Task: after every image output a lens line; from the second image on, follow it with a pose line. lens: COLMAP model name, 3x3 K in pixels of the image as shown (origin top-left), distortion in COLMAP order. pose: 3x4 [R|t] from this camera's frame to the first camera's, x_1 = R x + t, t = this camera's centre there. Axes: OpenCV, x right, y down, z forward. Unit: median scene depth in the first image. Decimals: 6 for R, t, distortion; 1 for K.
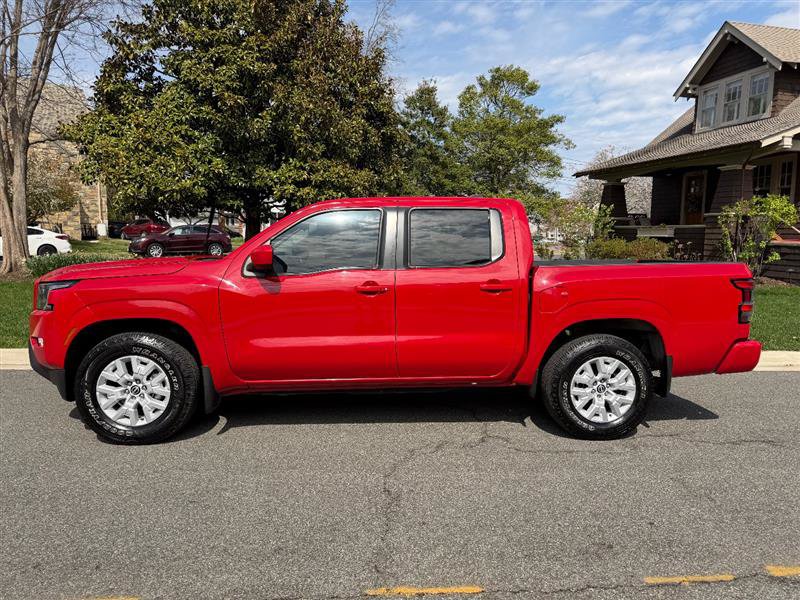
lens RADIAL K [[566.8, 0, 400.0], [0, 566.8, 300.0], [0, 0, 1]] dist [0.002642, -0.005552]
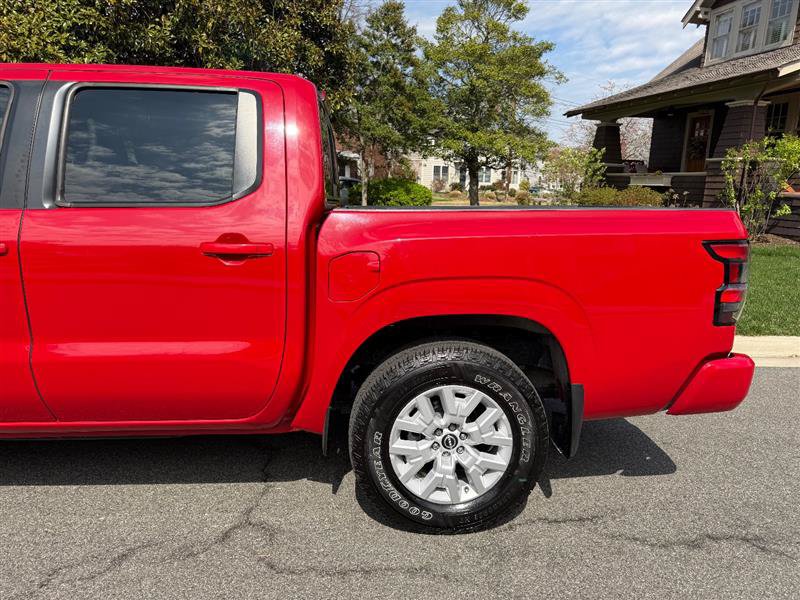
lens RADIAL K [[569.9, 0, 401.5], [0, 569.9, 304.9], [0, 0, 1]] dist [-0.008117, -0.000390]
pose [[0.999852, 0.017220, 0.000564, 0.085974], [-0.017196, 0.995379, 0.094475, -0.006012], [0.001065, -0.094470, 0.995527, 0.133887]]
